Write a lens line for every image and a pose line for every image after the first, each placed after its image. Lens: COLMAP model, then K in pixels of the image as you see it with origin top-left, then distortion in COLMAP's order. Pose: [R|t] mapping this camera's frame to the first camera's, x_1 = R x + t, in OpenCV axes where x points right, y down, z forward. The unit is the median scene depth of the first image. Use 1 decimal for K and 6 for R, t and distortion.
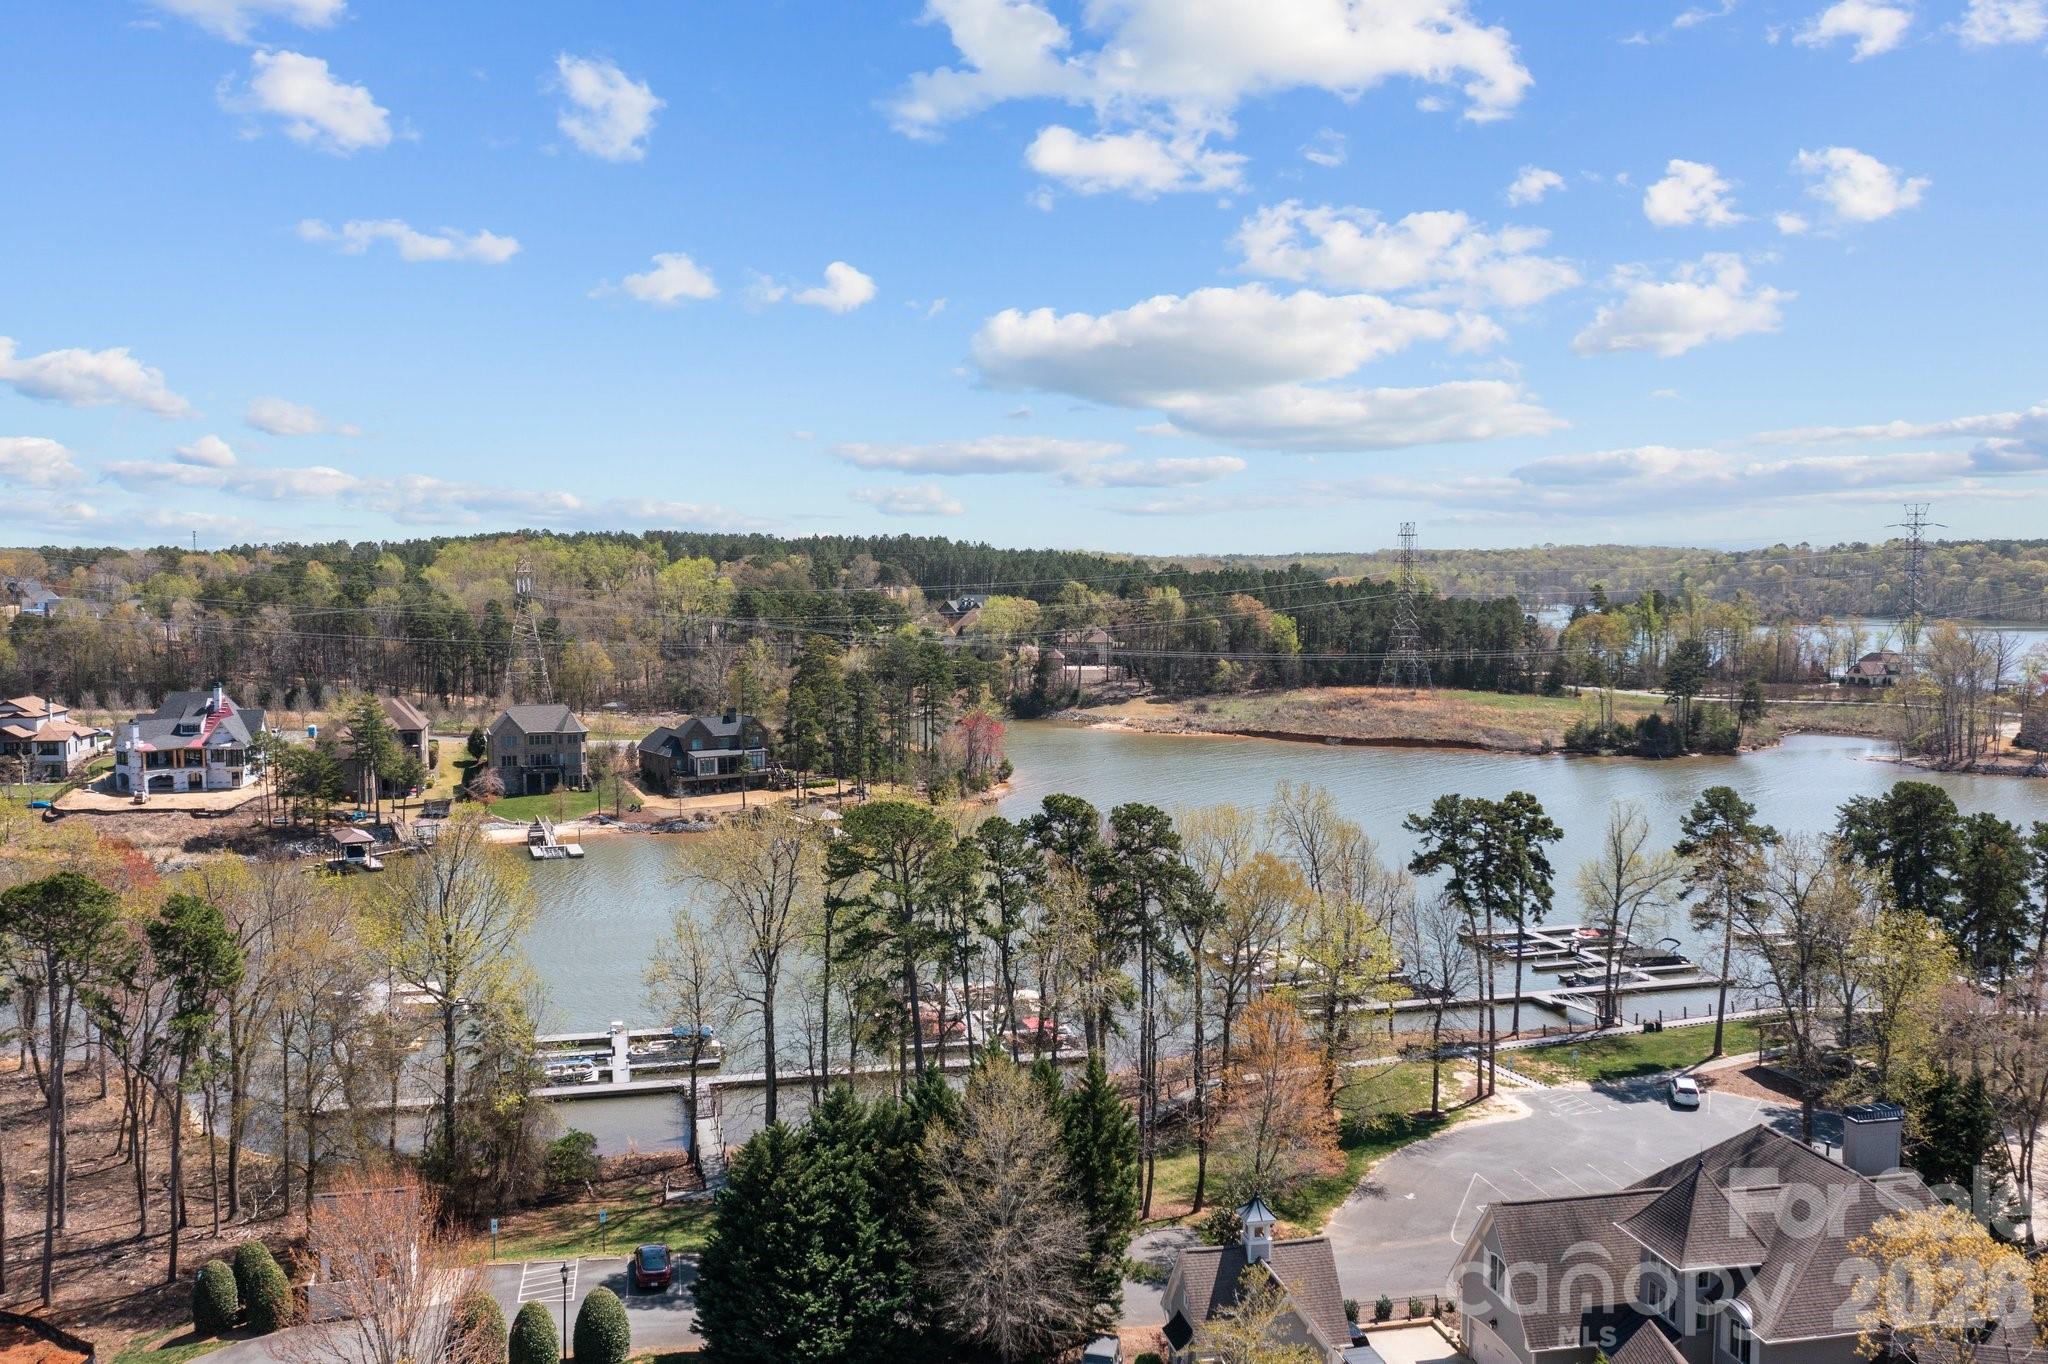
lens RADIAL K [[1624.4, 0, 1026.4], [0, 1624.4, 669.9], [0, 0, 1]] dist [-0.008151, 0.001250]
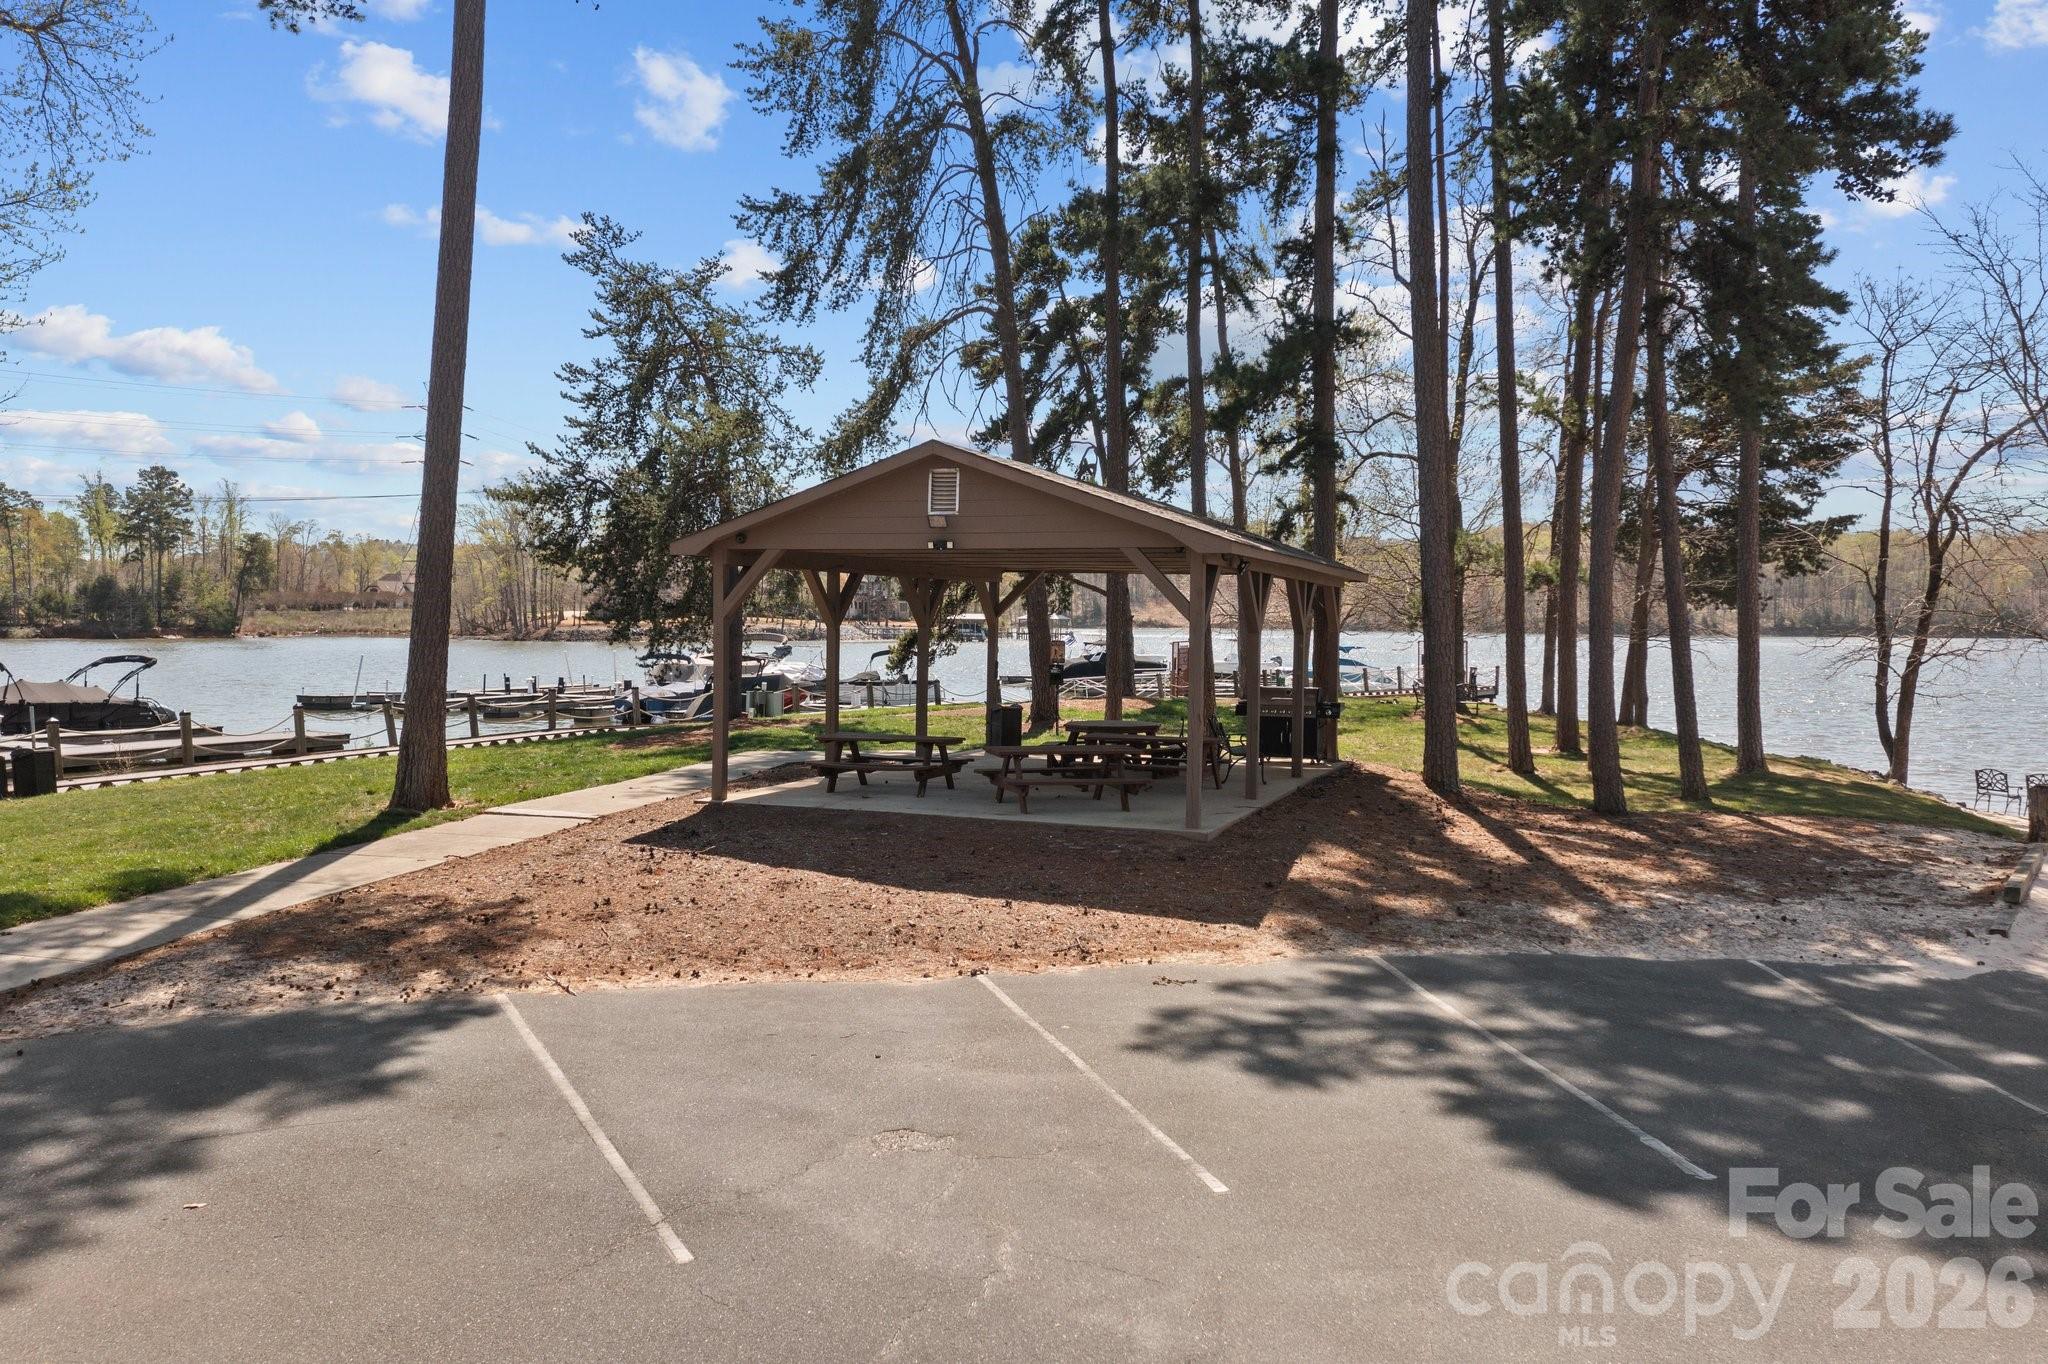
lens RADIAL K [[1624.4, 0, 1026.4], [0, 1624.4, 669.9], [0, 0, 1]] dist [-0.008151, 0.001250]
pose [[0.637030, -0.017857, 0.770632, 0.123494], [0.037322, 0.999274, -0.007697, 0.081855], [-0.769935, 0.033665, 0.637233, 0.309158]]
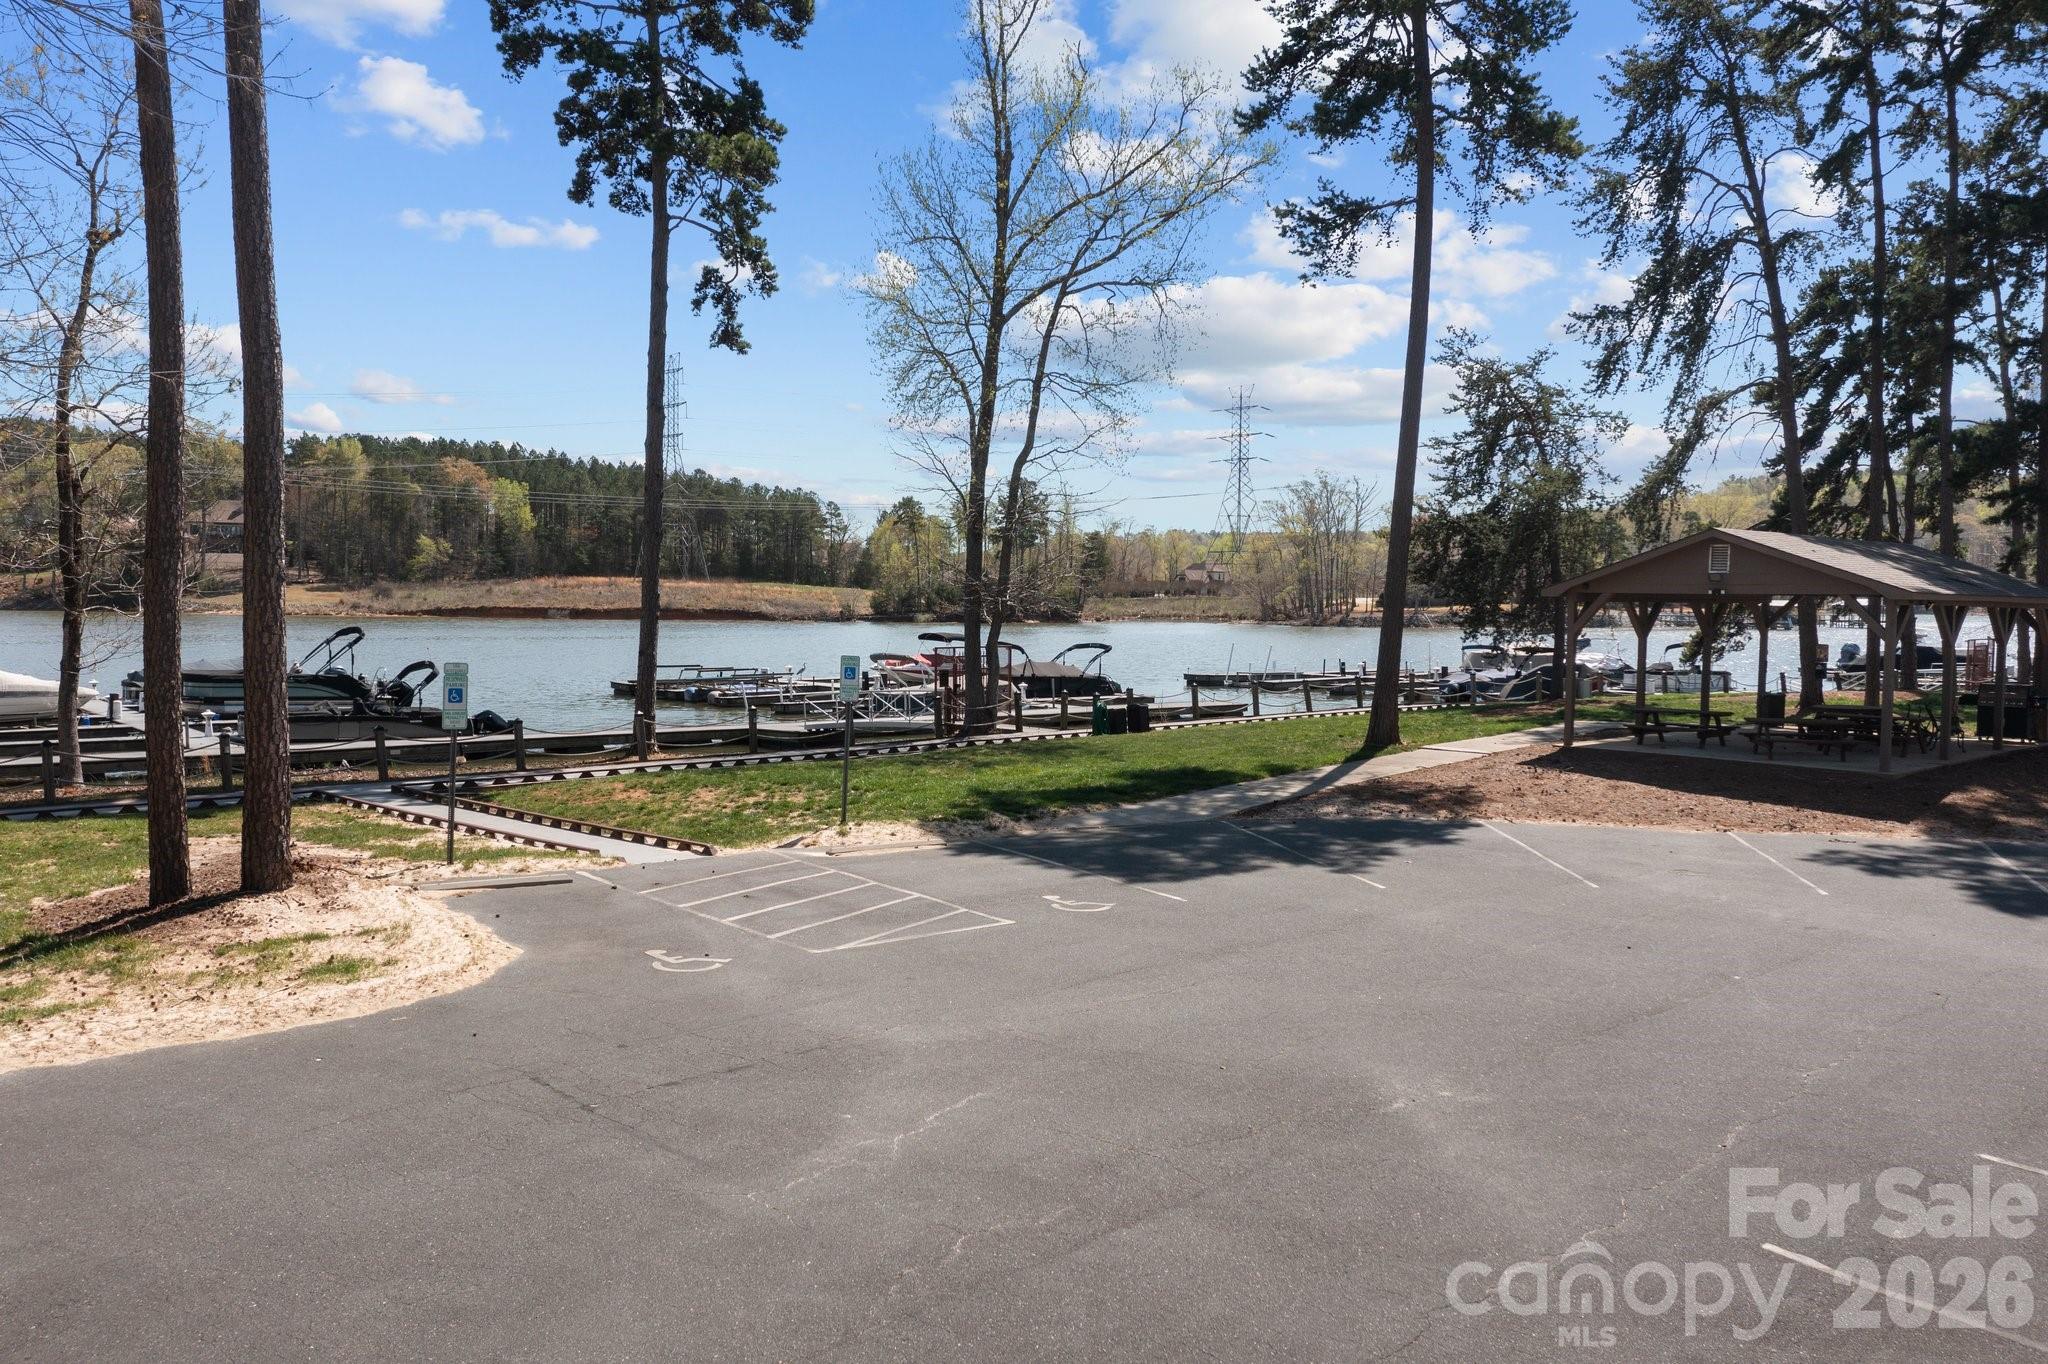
lens RADIAL K [[1624.4, 0, 1026.4], [0, 1624.4, 669.9], [0, 0, 1]] dist [-0.008151, 0.001250]
pose [[0.916799, -0.010844, 0.399202, 0.097306], [0.016330, 0.999813, -0.010343, 0.081718], [-0.399015, 0.016001, 0.916805, 0.283319]]
